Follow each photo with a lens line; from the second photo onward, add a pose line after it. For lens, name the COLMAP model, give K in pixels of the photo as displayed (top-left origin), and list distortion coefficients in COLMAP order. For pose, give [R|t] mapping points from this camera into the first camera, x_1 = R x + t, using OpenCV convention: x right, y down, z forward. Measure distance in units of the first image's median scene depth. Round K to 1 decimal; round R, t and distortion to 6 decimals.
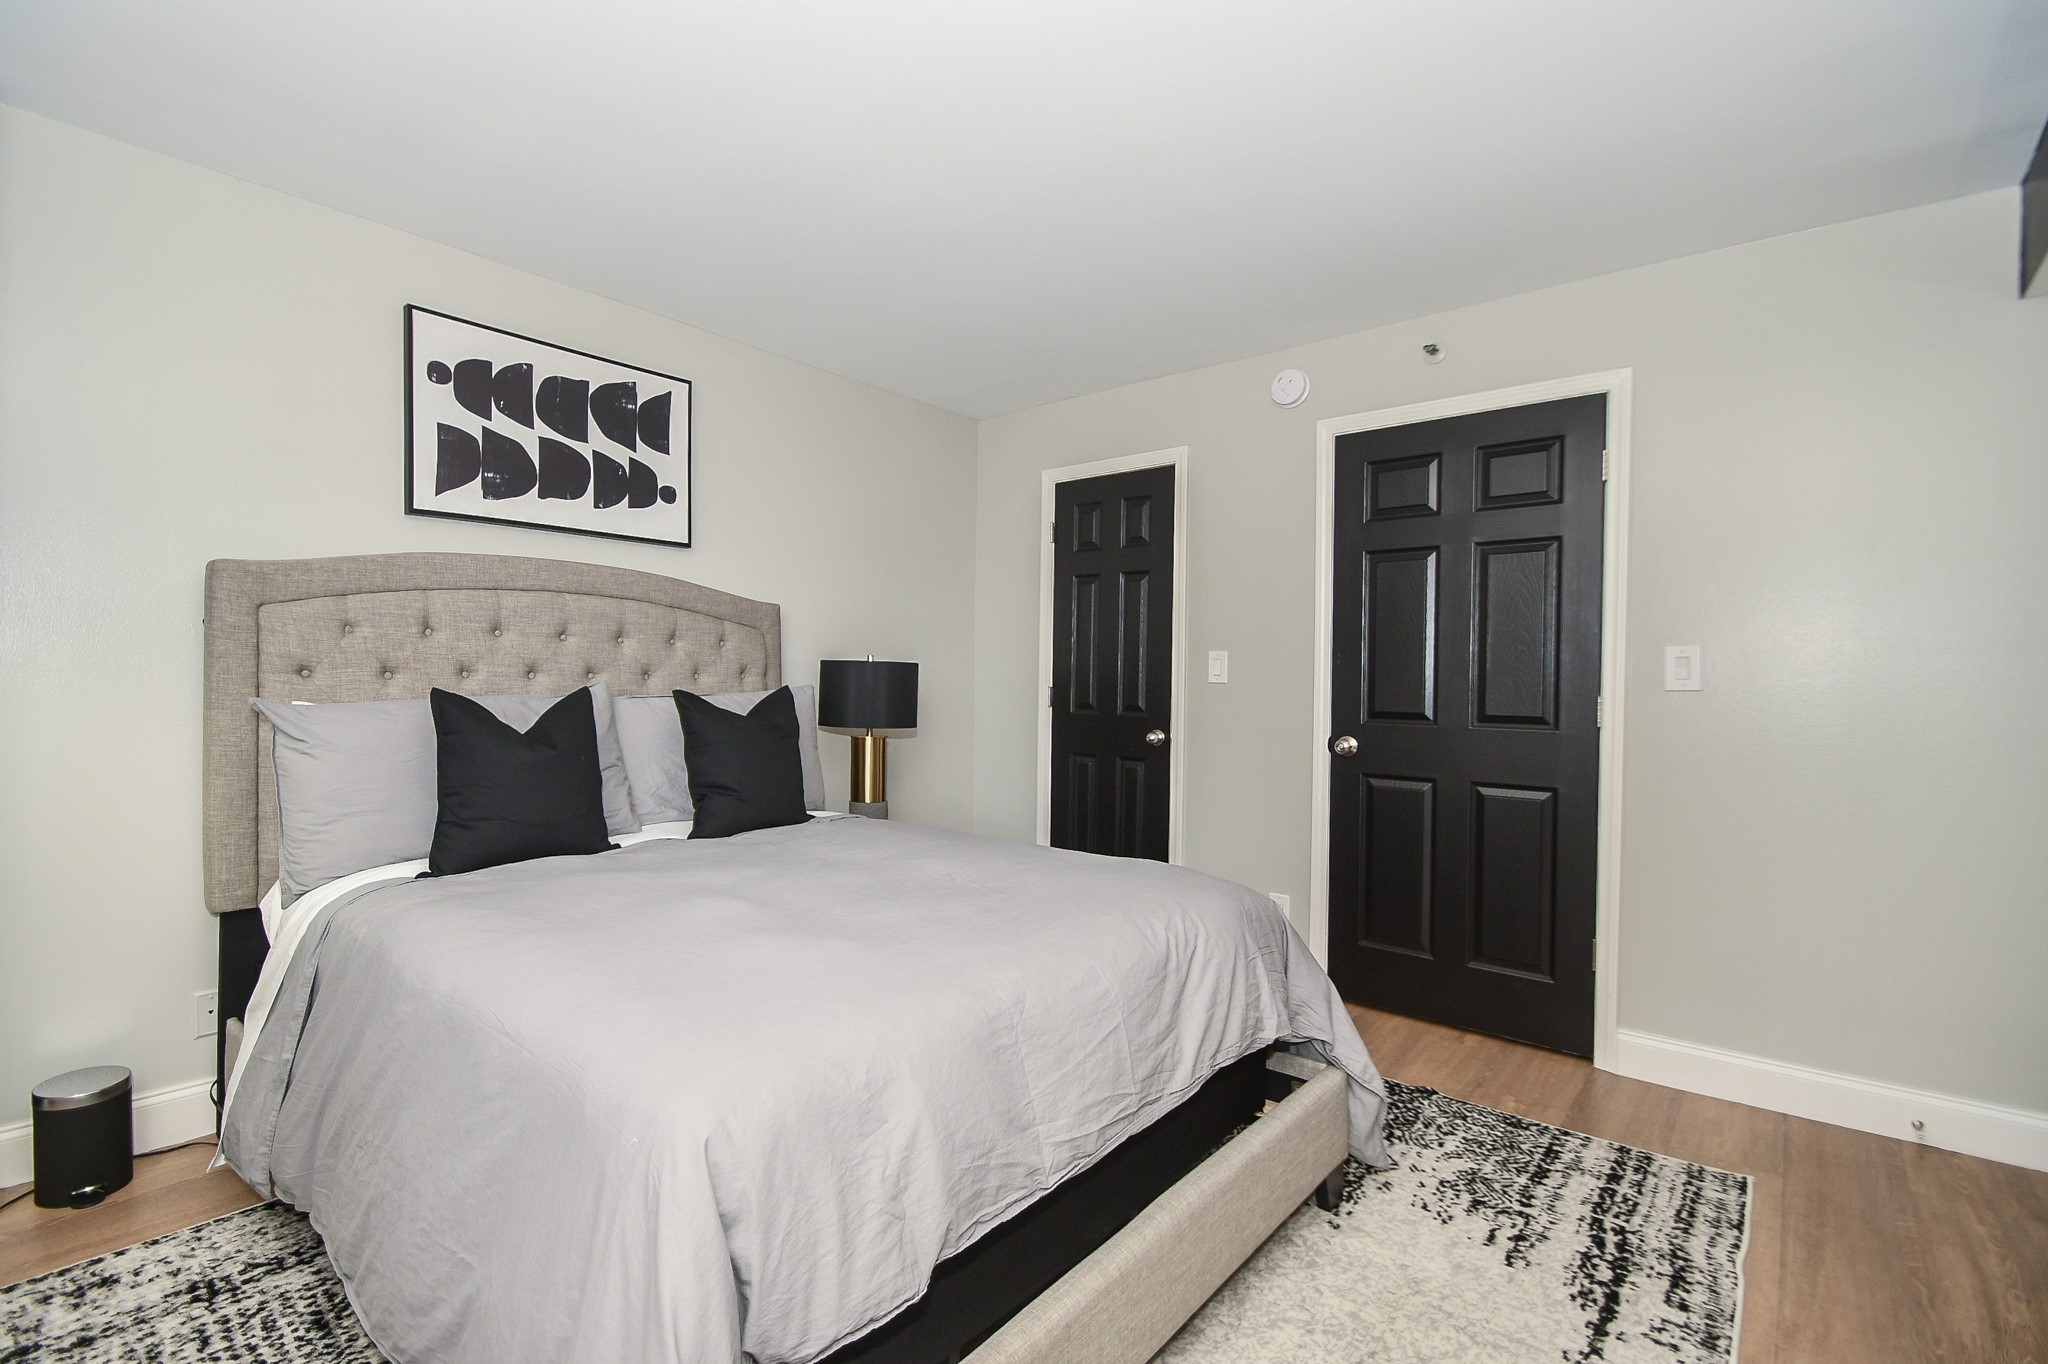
lens RADIAL K [[998.4, 0, 1016.4], [0, 998.4, 683.9], [0, 0, 1]] dist [0.000492, -0.000047]
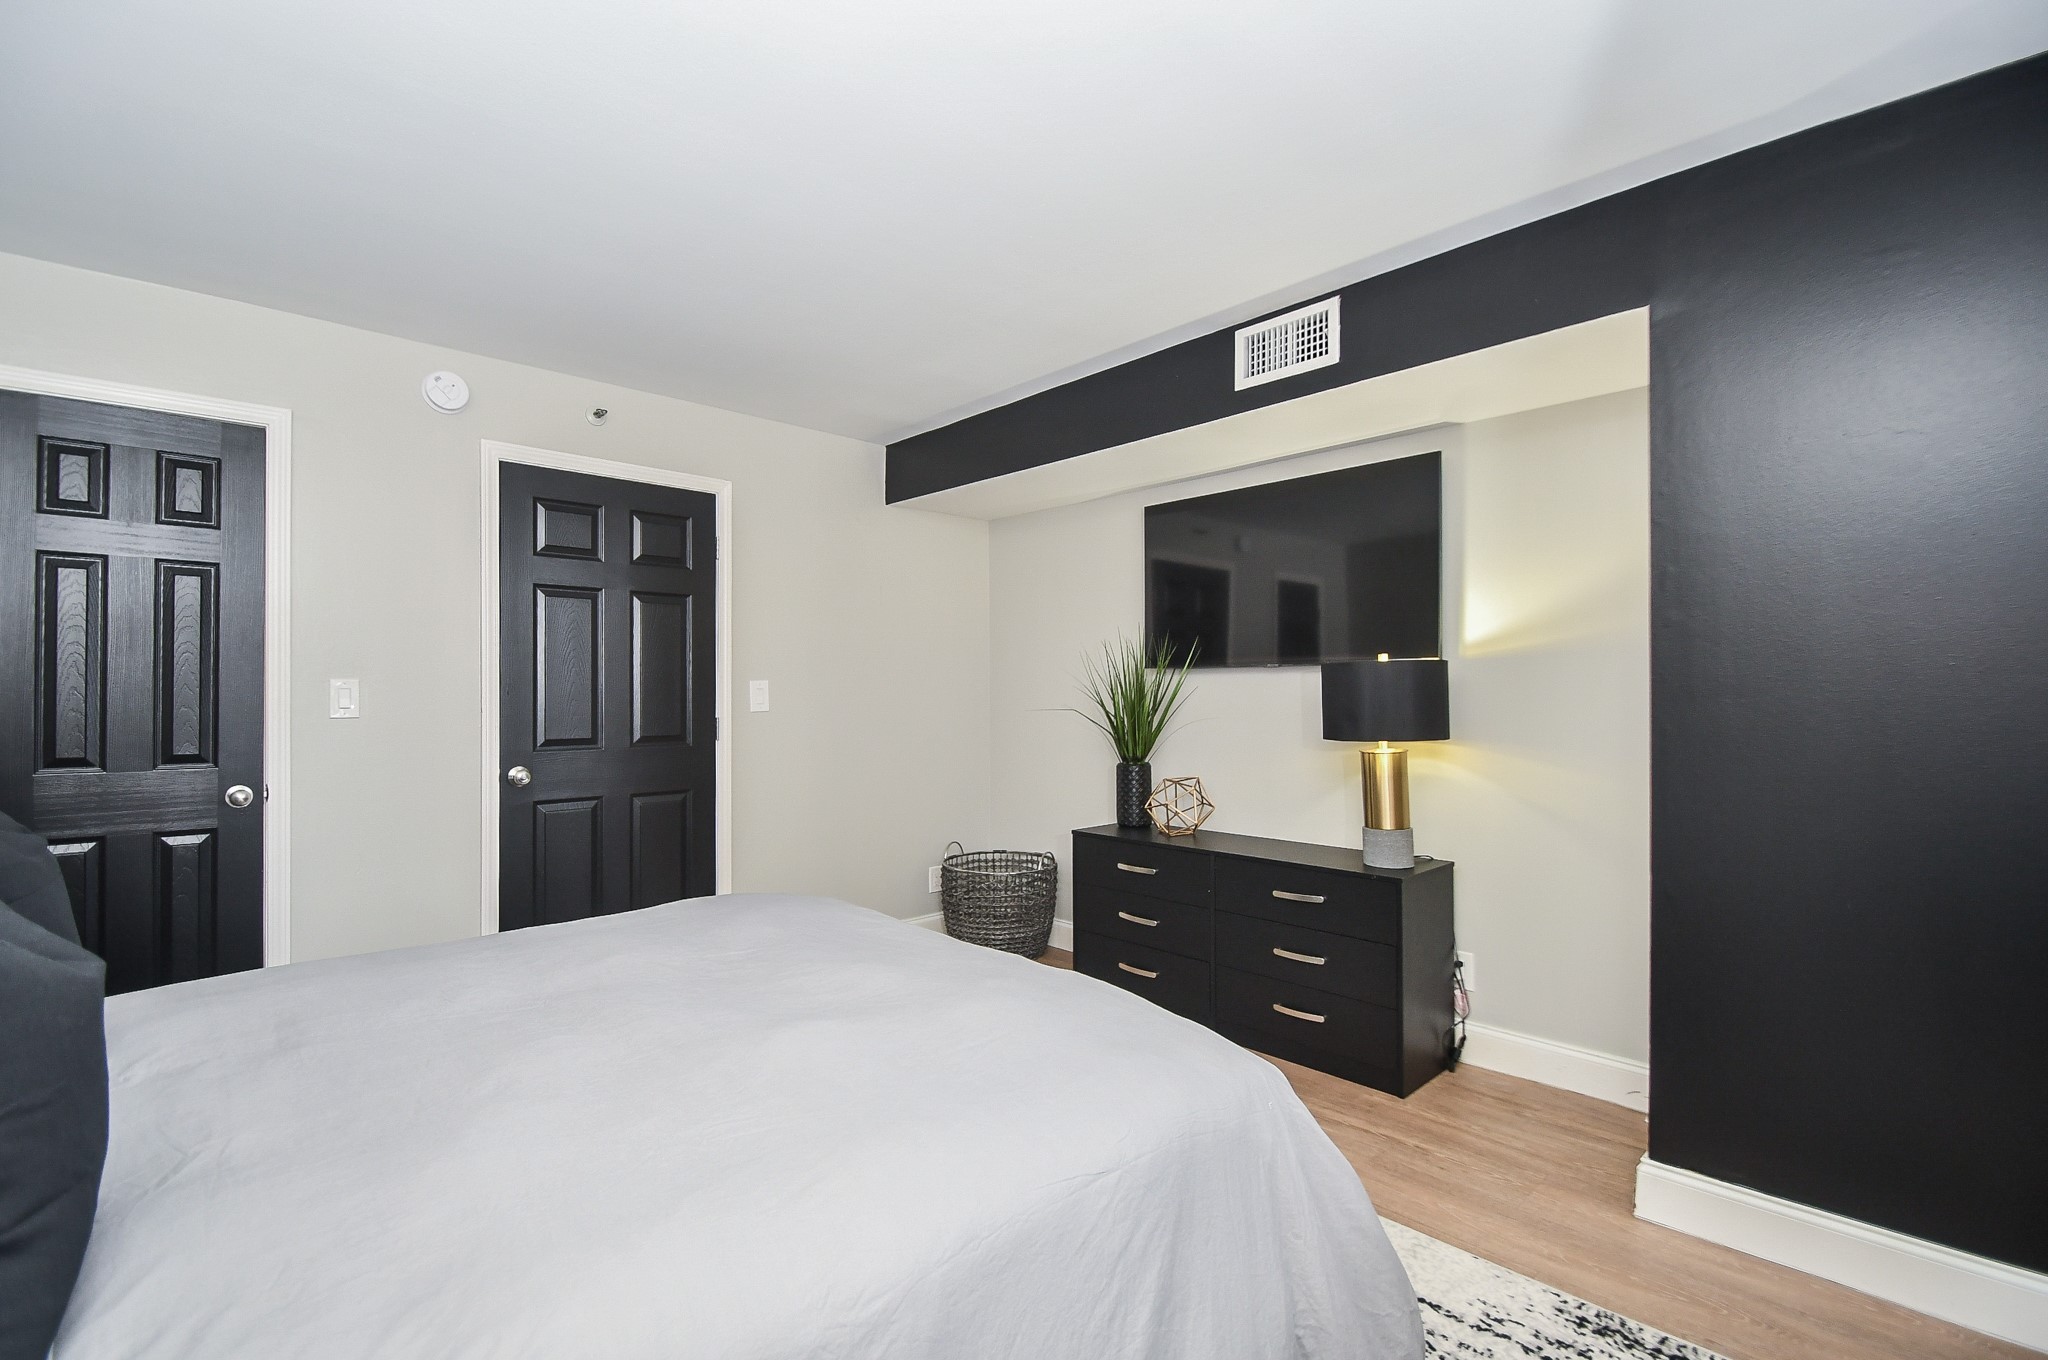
lens RADIAL K [[848.3, 0, 1019.4], [0, 848.3, 676.8], [0, 0, 1]] dist [-0.001545, -0.000054]
pose [[0.112322, 0.017727, 0.993514, -0.441218], [0.024290, 0.999493, -0.020580, -0.007829], [-0.993375, 0.026444, 0.111834, 0.409973]]
